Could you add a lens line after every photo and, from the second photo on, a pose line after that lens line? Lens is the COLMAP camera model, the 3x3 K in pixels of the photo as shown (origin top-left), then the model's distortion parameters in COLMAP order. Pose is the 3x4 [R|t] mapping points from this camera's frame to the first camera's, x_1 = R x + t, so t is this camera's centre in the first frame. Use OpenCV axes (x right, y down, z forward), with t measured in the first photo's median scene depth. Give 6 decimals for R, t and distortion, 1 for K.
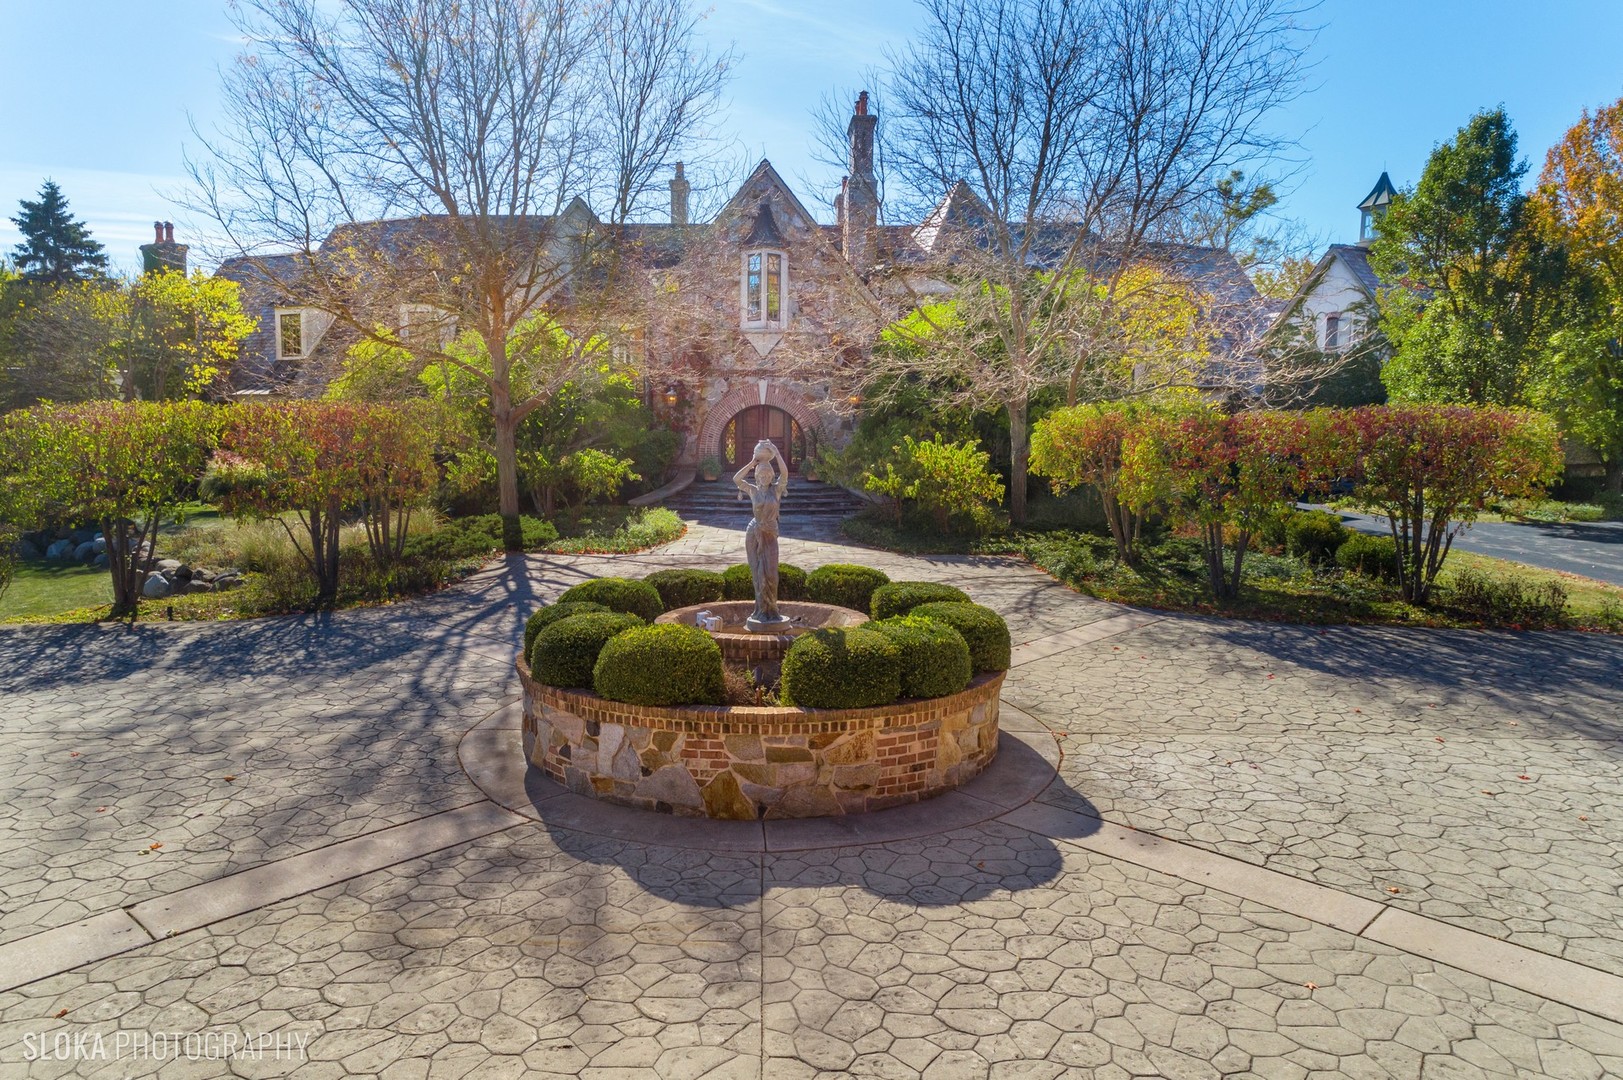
lens RADIAL K [[1141.6, 0, 742.2], [0, 1141.6, 598.8], [0, 0, 1]] dist [0.004468, 0.003936]
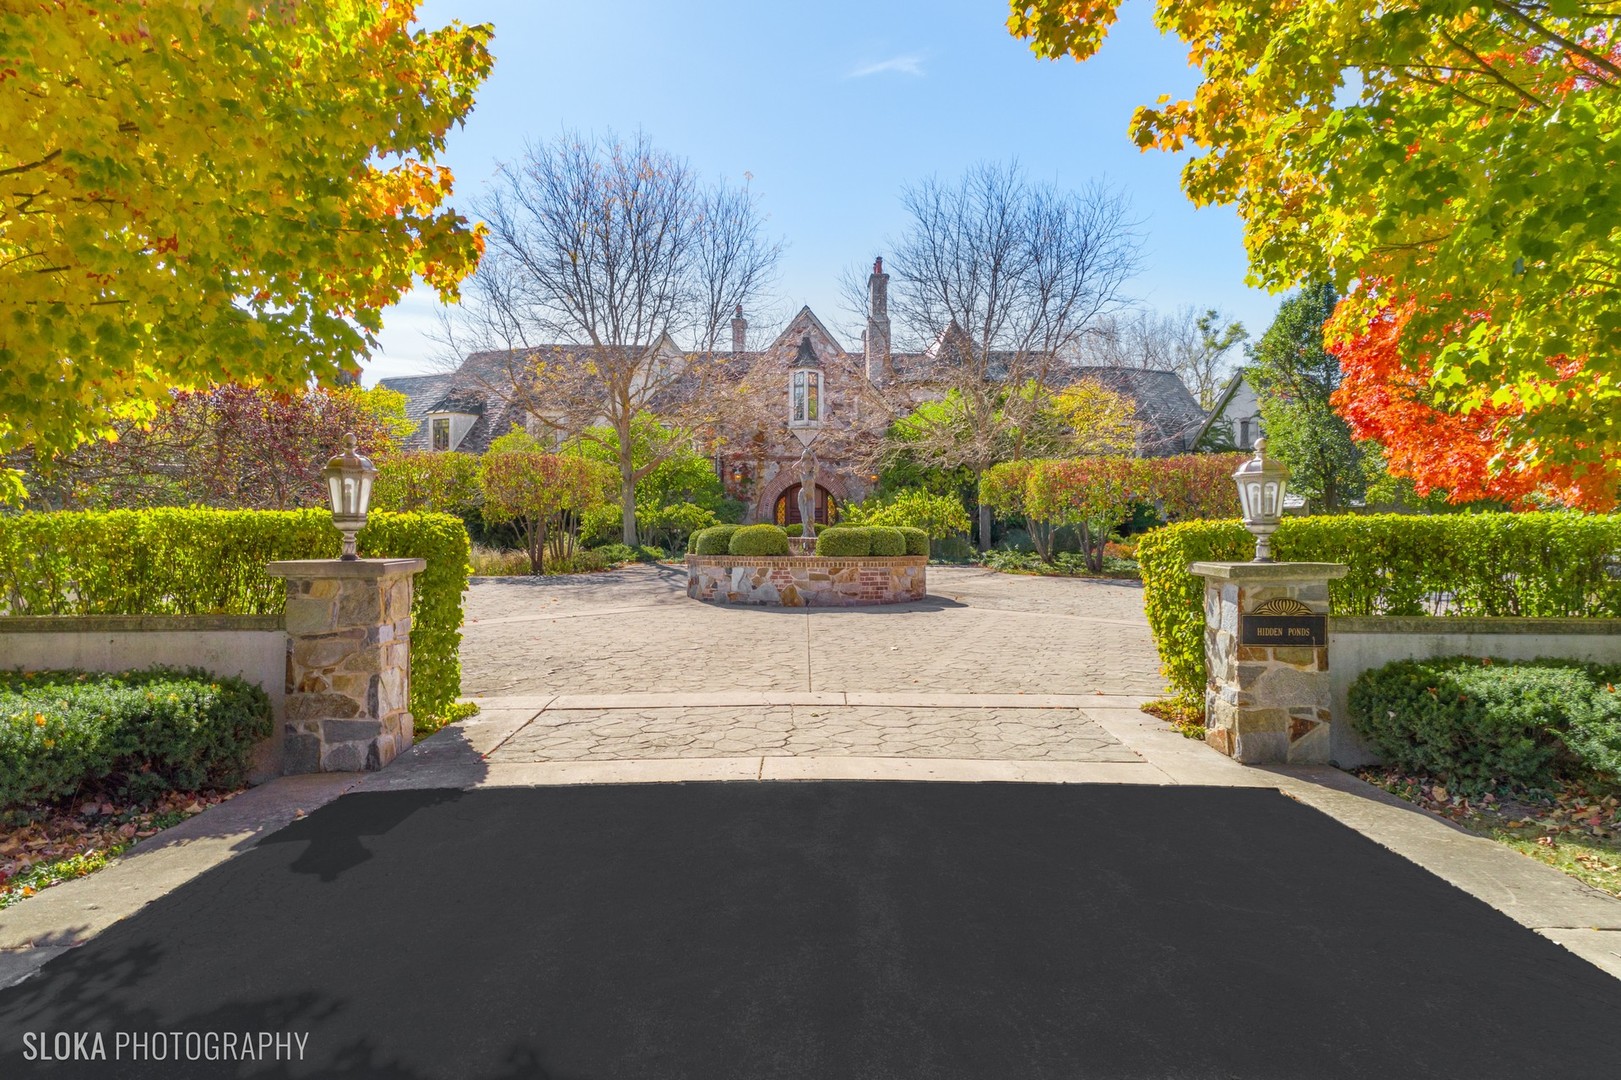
lens RADIAL K [[1140.2, 0, 814.0], [0, 1140.2, 537.7], [0, 0, 1]] dist [0.004468, 0.003936]
pose [[0.999665, -0.003408, 0.025660, -0.007627], [0.007417, 0.987440, -0.157819, 0.120025], [-0.024800, 0.157956, 0.987135, -0.347648]]
